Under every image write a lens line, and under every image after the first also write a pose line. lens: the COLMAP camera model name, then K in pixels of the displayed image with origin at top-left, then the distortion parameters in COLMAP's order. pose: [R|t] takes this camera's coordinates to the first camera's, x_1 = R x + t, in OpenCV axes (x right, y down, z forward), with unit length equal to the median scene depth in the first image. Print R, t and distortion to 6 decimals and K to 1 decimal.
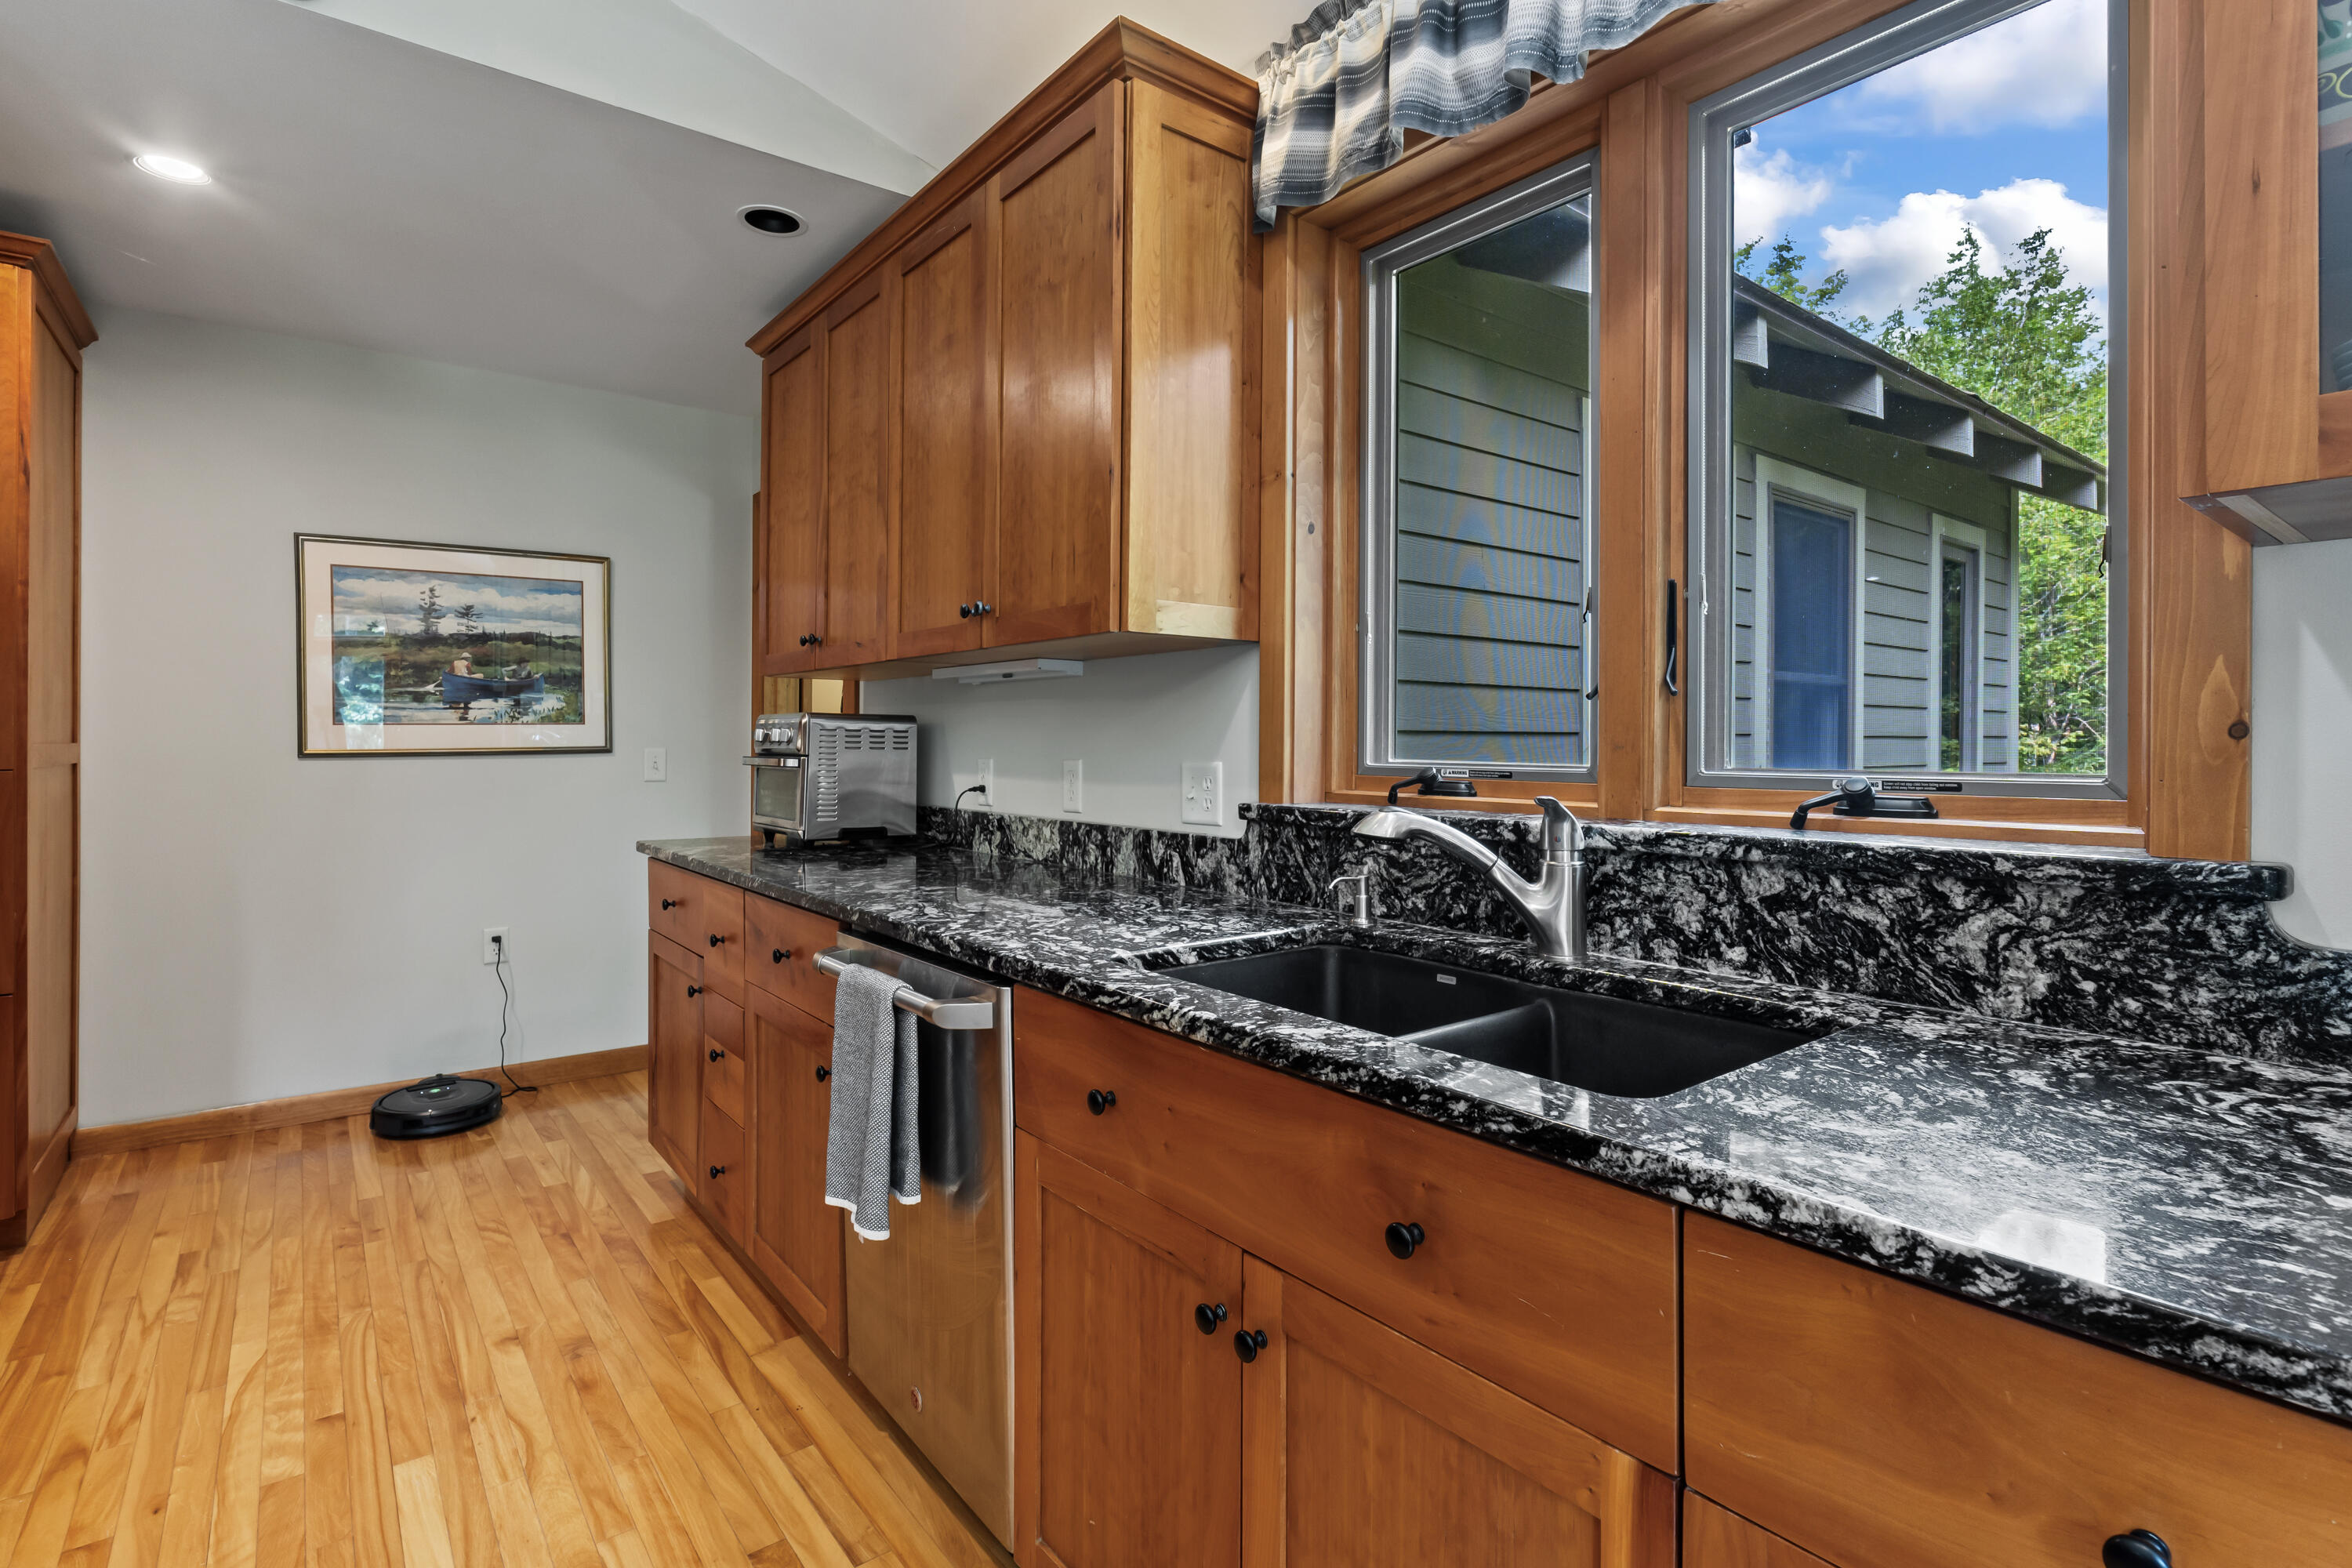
lens RADIAL K [[1130.9, 0, 1184.5], [0, 1130.9, 750.0], [0, 0, 1]] dist [-0.010419, -0.000810]
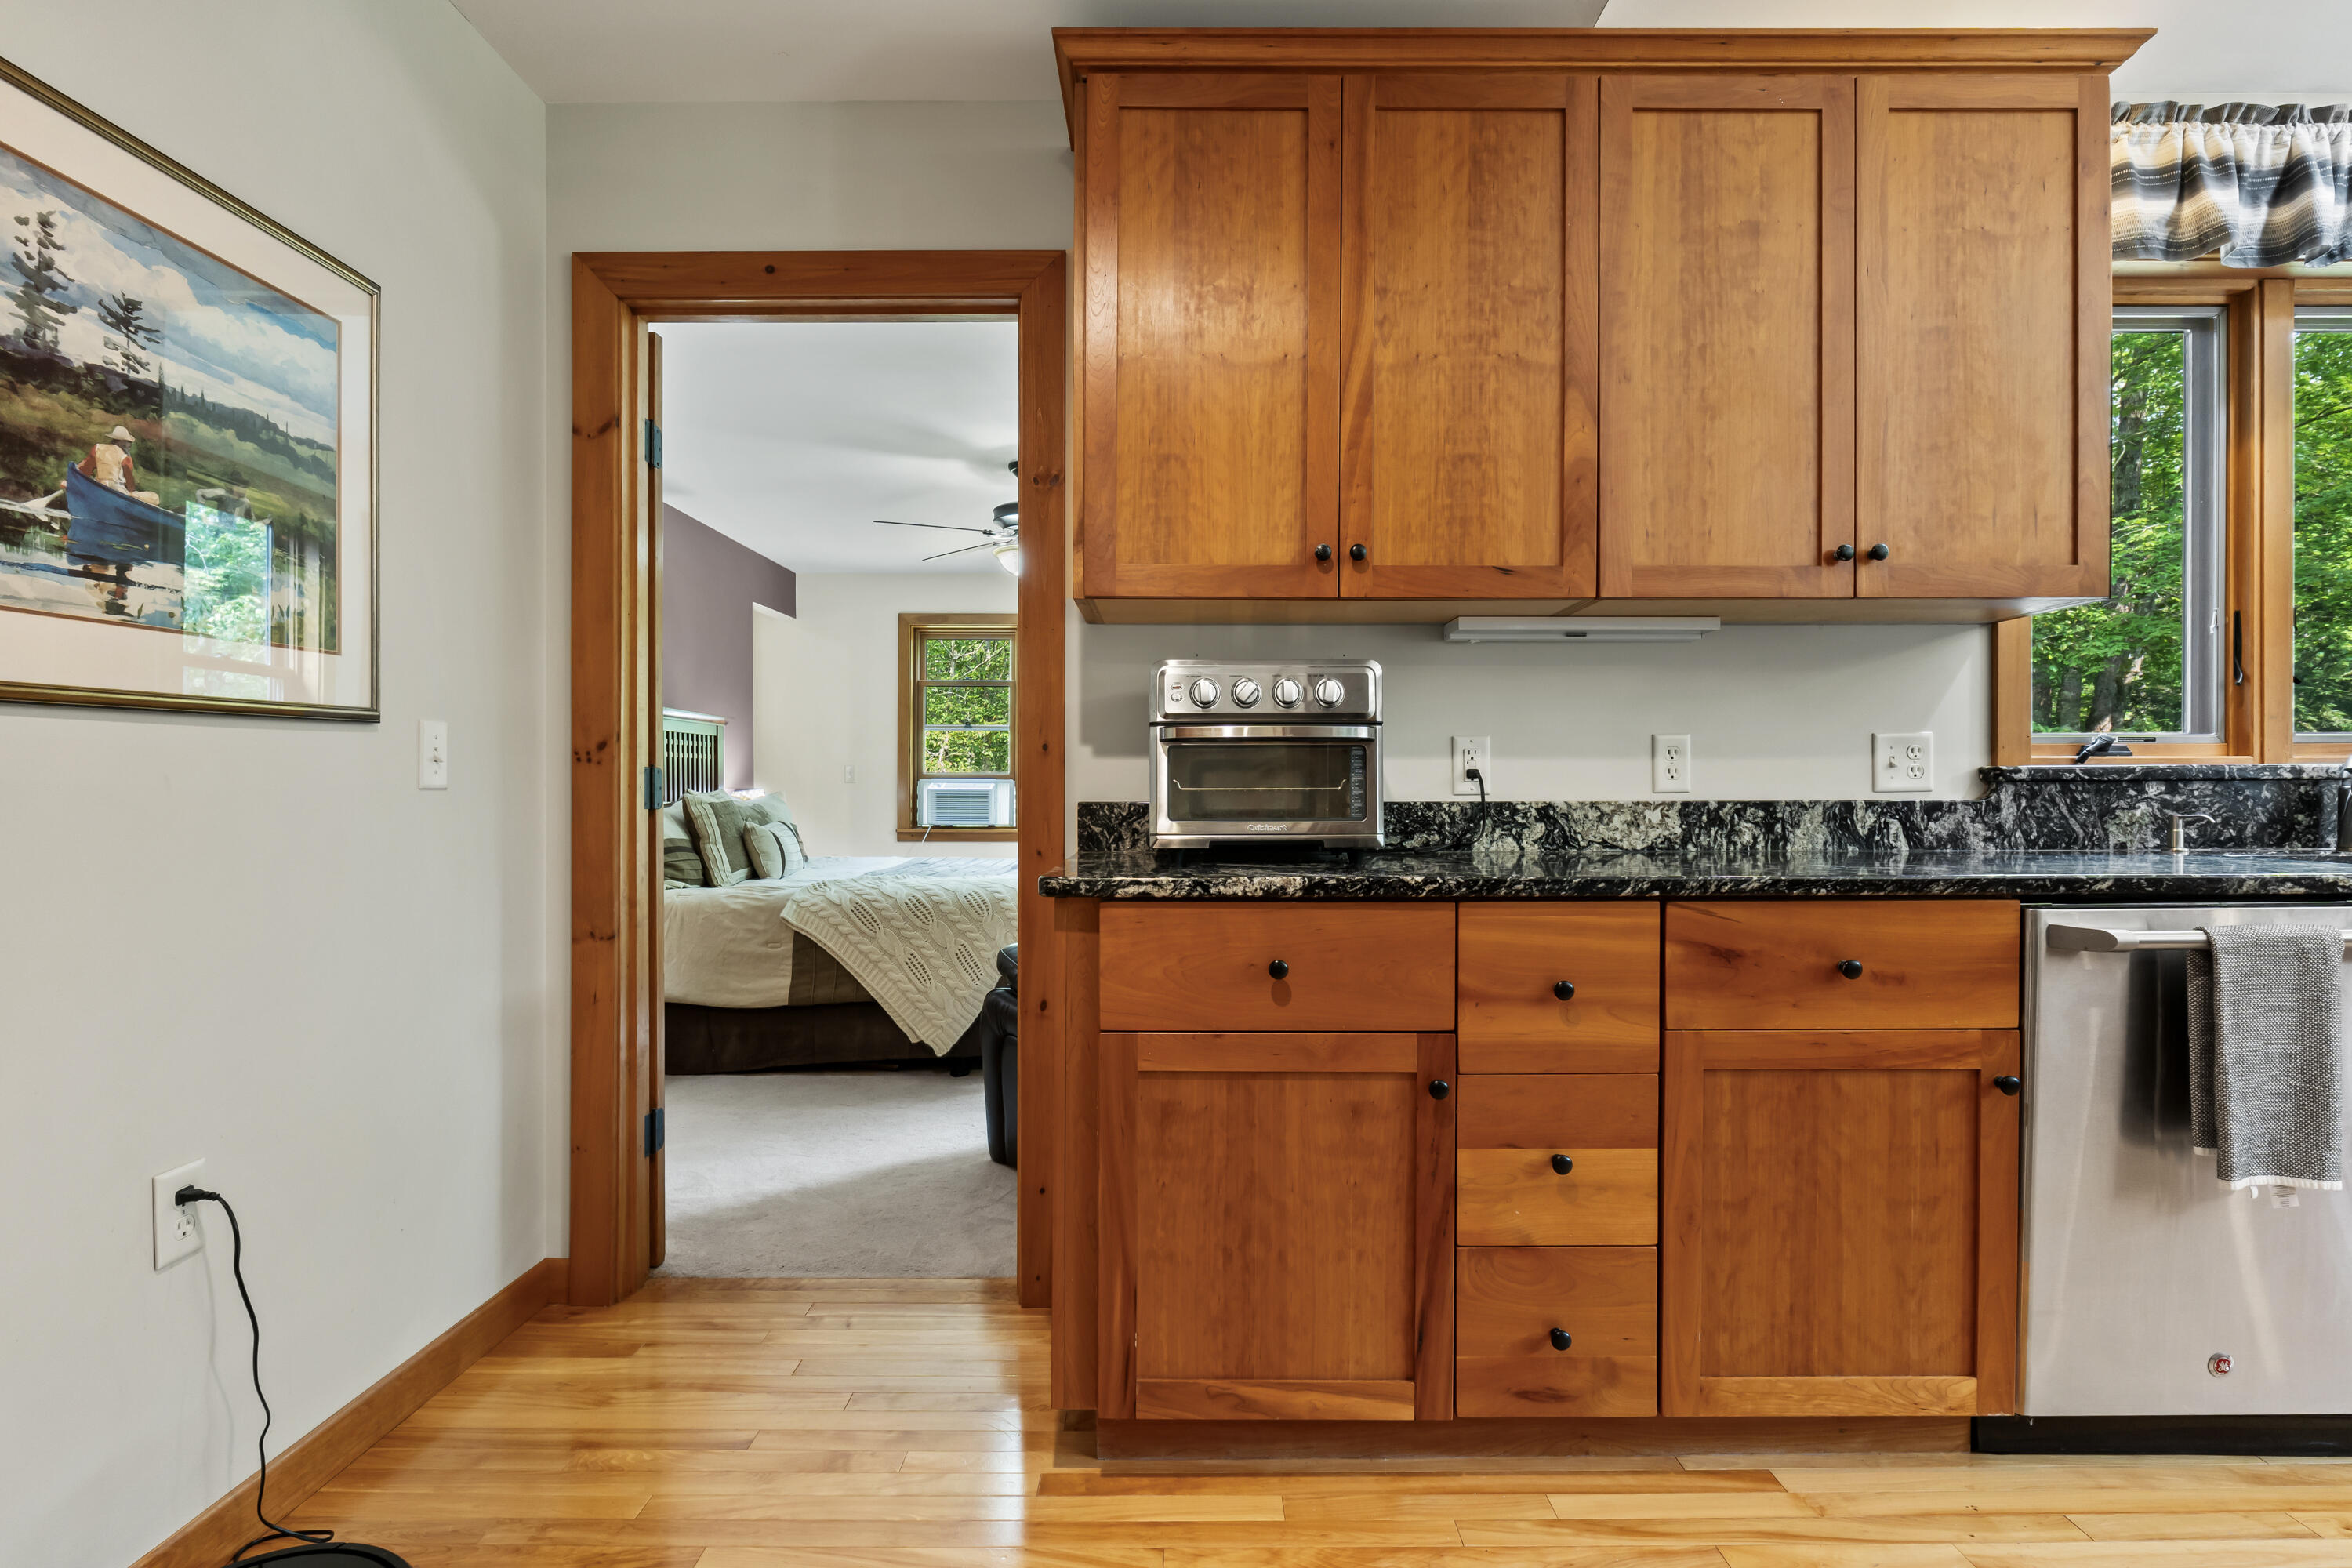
lens RADIAL K [[1130.9, 0, 1187.7], [0, 1130.9, 792.3], [0, 0, 1]] dist [-0.010419, -0.000810]
pose [[0.616756, -0.009609, 0.787096, -1.128650], [0.009365, 0.999944, 0.004869, 0.050845], [-0.787099, 0.004368, 0.616811, 0.811478]]
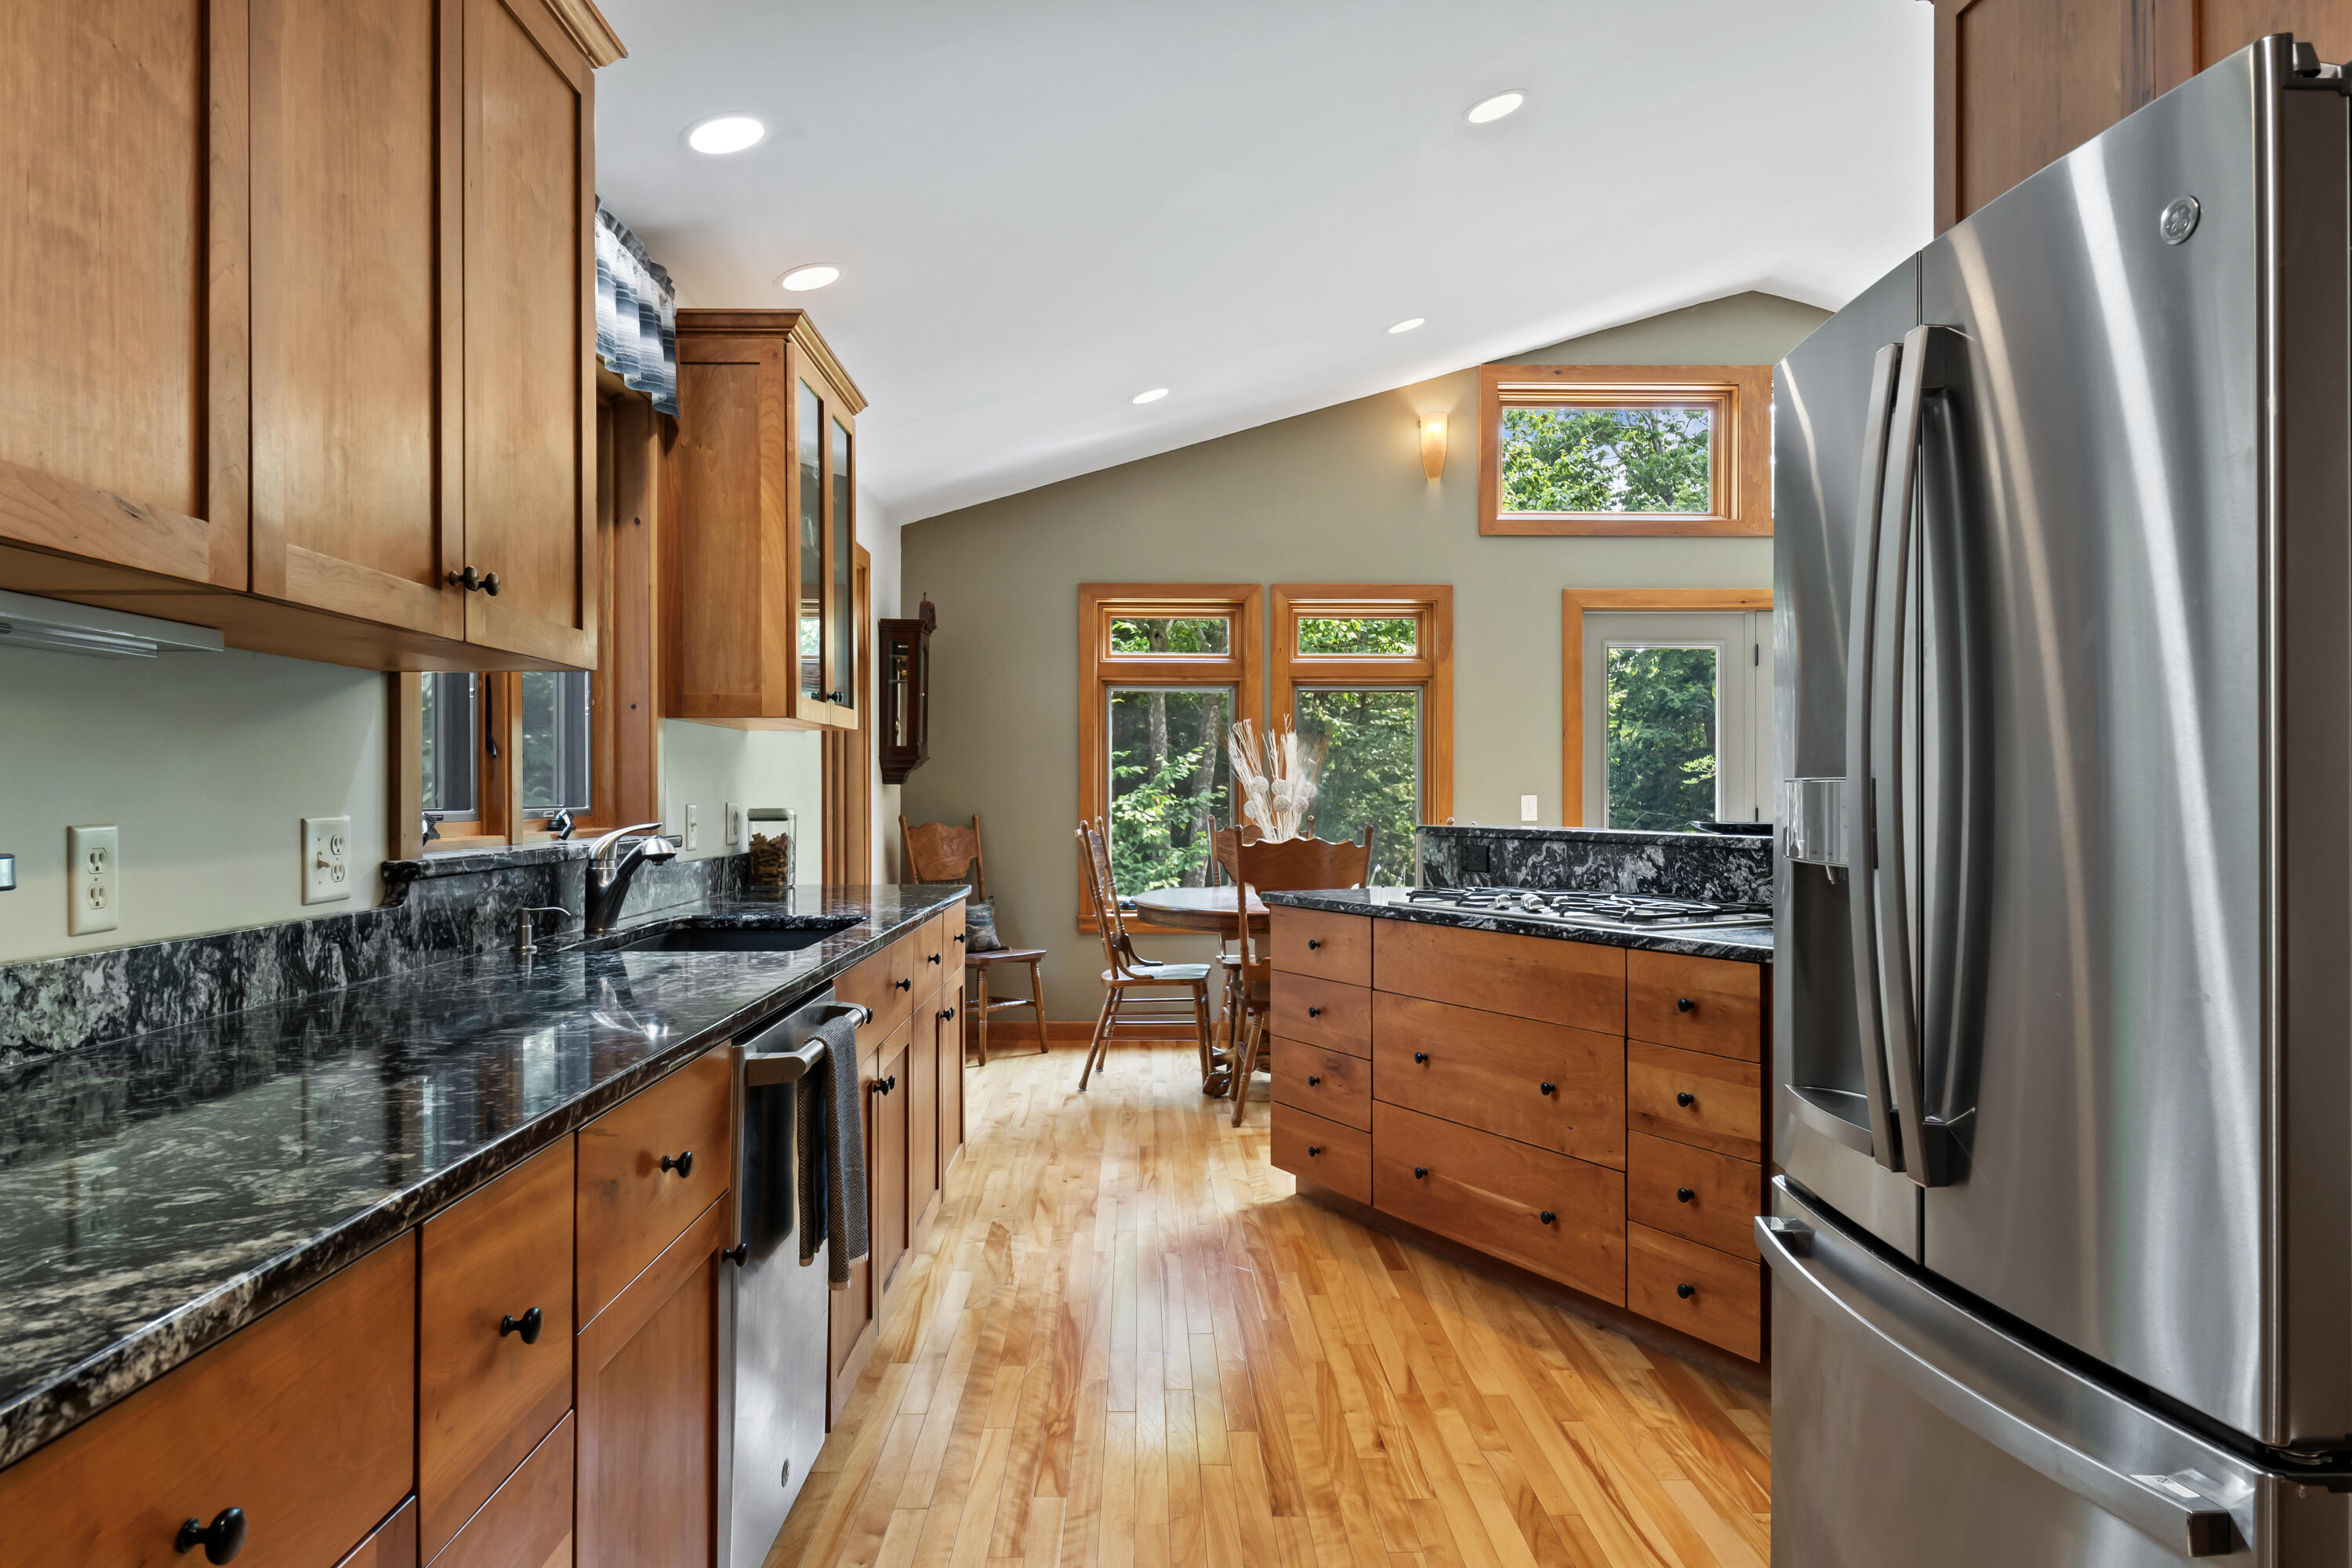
lens RADIAL K [[1531.8, 0, 1187.6], [0, 1531.8, 796.4], [0, 0, 1]] dist [0.014184, 0.000994]
pose [[-0.803869, -0.005118, 0.594785, -0.949230], [-0.000479, 0.999968, 0.007958, -0.010186], [-0.594806, 0.006112, -0.803846, 1.358721]]
